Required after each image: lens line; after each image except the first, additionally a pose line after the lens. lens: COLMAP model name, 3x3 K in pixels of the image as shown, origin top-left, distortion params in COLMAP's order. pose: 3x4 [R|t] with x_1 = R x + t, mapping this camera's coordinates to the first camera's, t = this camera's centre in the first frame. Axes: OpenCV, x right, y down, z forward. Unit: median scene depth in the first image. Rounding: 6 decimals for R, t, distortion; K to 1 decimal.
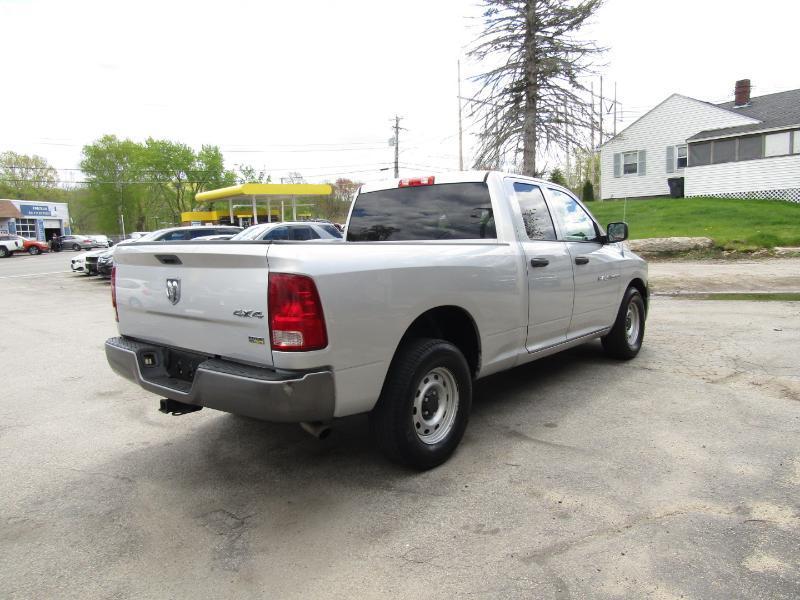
lens RADIAL K [[561.7, 0, 400.0], [0, 561.7, 300.0], [0, 0, 1]] dist [-0.008499, -0.000530]
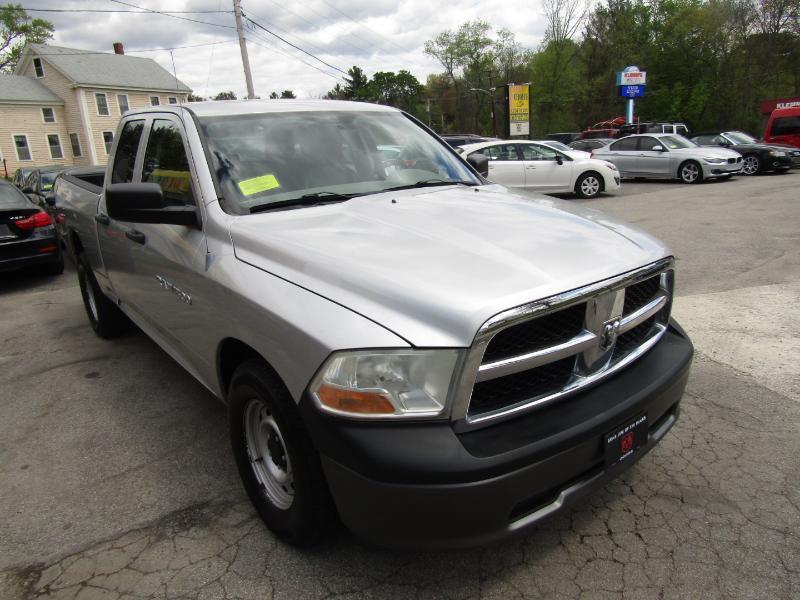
lens RADIAL K [[562.0, 0, 398.2], [0, 562.0, 301.8], [0, 0, 1]] dist [-0.012364, 0.000287]
pose [[-0.194238, 0.311385, -0.930221, 1.122927], [-0.062575, 0.942417, 0.328534, -0.288200], [0.978957, 0.122022, -0.163568, 1.779912]]
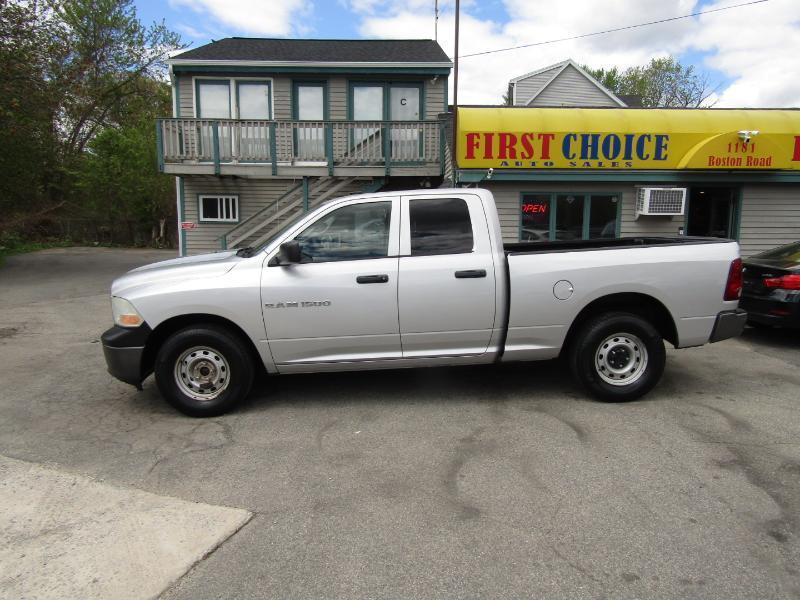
lens RADIAL K [[563.3, 0, 400.0], [0, 563.3, 300.0], [0, 0, 1]] dist [-0.012974, -0.001442]
pose [[-0.673516, -0.062044, 0.736564, -0.895897], [0.118303, 0.974578, 0.190270, -0.290208], [-0.729644, 0.215288, -0.649054, 2.321673]]
